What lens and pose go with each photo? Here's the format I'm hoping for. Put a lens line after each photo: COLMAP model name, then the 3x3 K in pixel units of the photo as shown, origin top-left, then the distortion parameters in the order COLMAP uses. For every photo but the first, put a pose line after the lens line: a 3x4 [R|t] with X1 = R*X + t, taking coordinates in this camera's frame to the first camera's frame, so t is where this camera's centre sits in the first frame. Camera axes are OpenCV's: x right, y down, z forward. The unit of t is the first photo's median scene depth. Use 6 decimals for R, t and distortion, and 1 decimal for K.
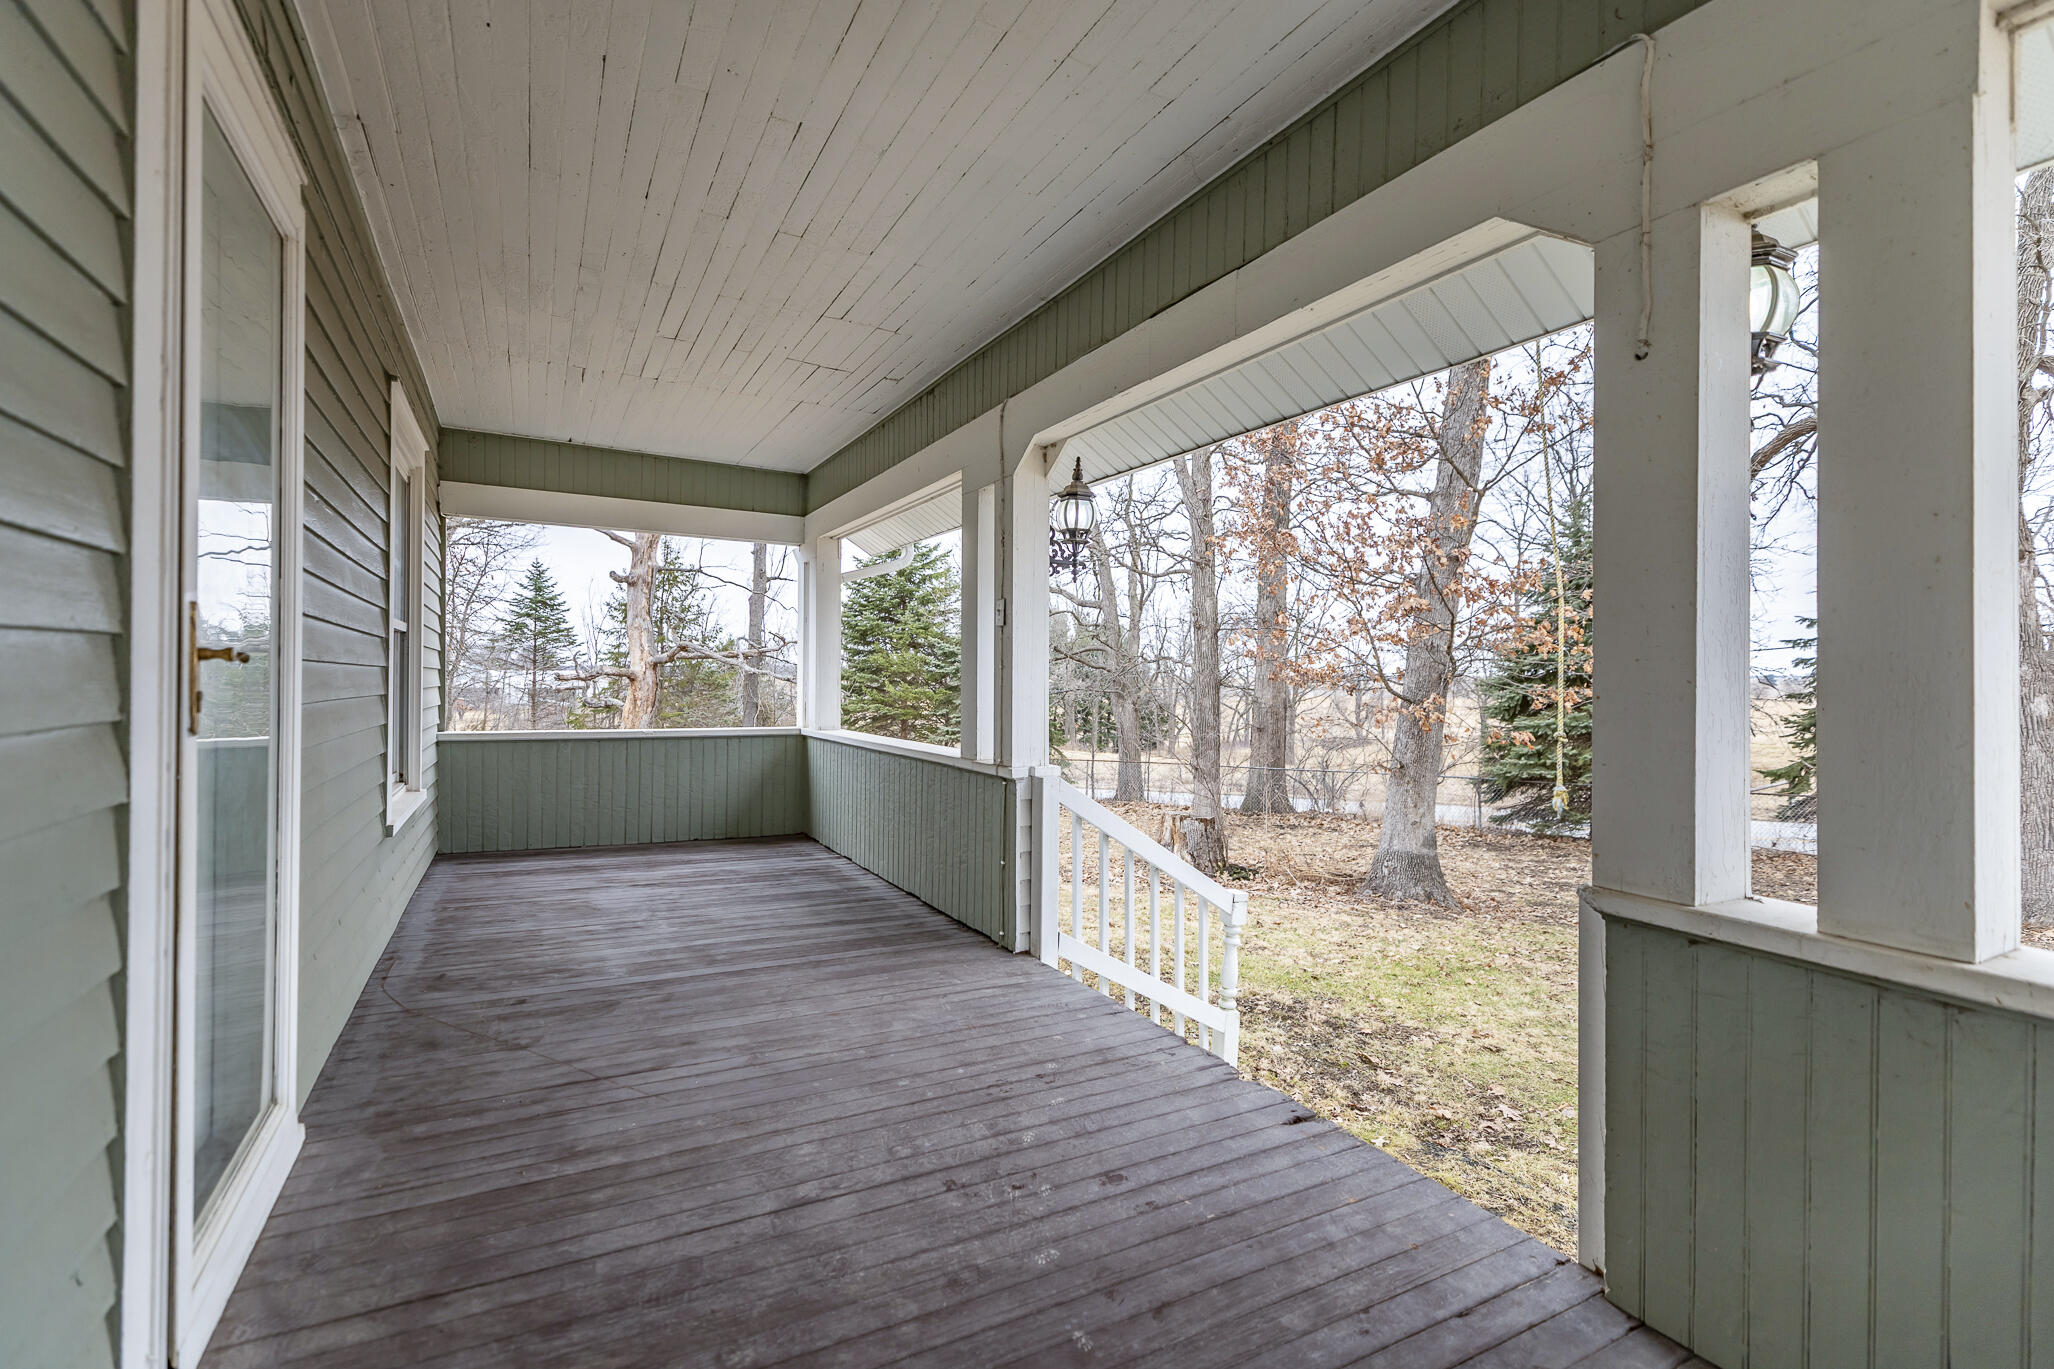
lens RADIAL K [[905.6, 0, 1032.2], [0, 905.6, 672.8], [0, 0, 1]] dist [0.001021, -0.000154]
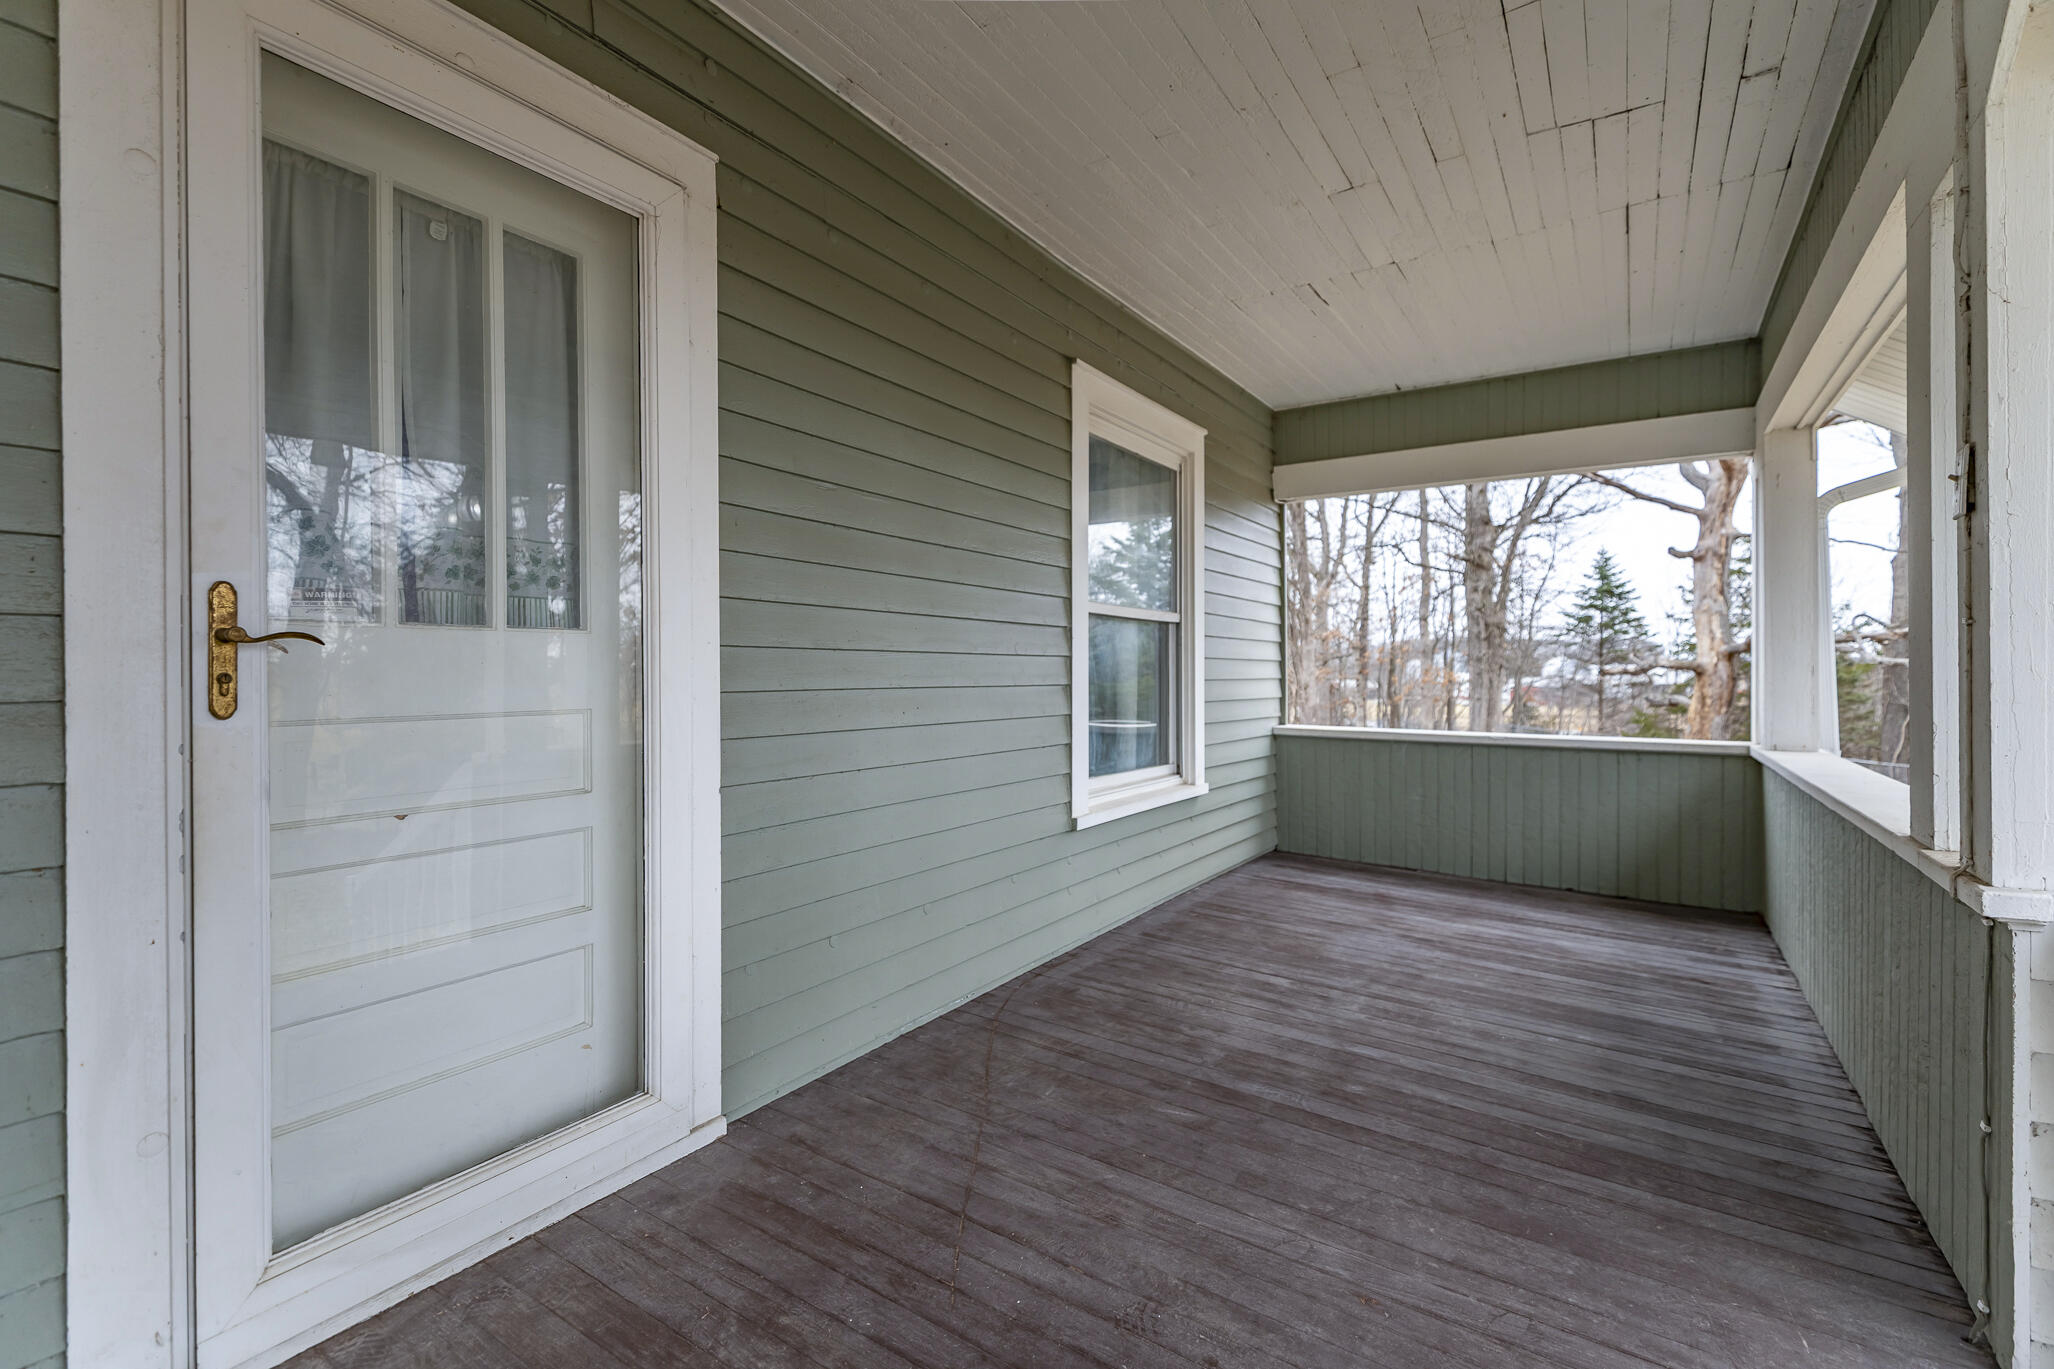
lens RADIAL K [[905.6, 0, 1032.2], [0, 905.6, 672.8], [0, 0, 1]] dist [0.001021, -0.000154]
pose [[0.457357, -0.008582, -0.889242, 0.119838], [0.012387, 0.999918, -0.003279, 0.011526], [0.889197, -0.009516, 0.457426, 0.439087]]
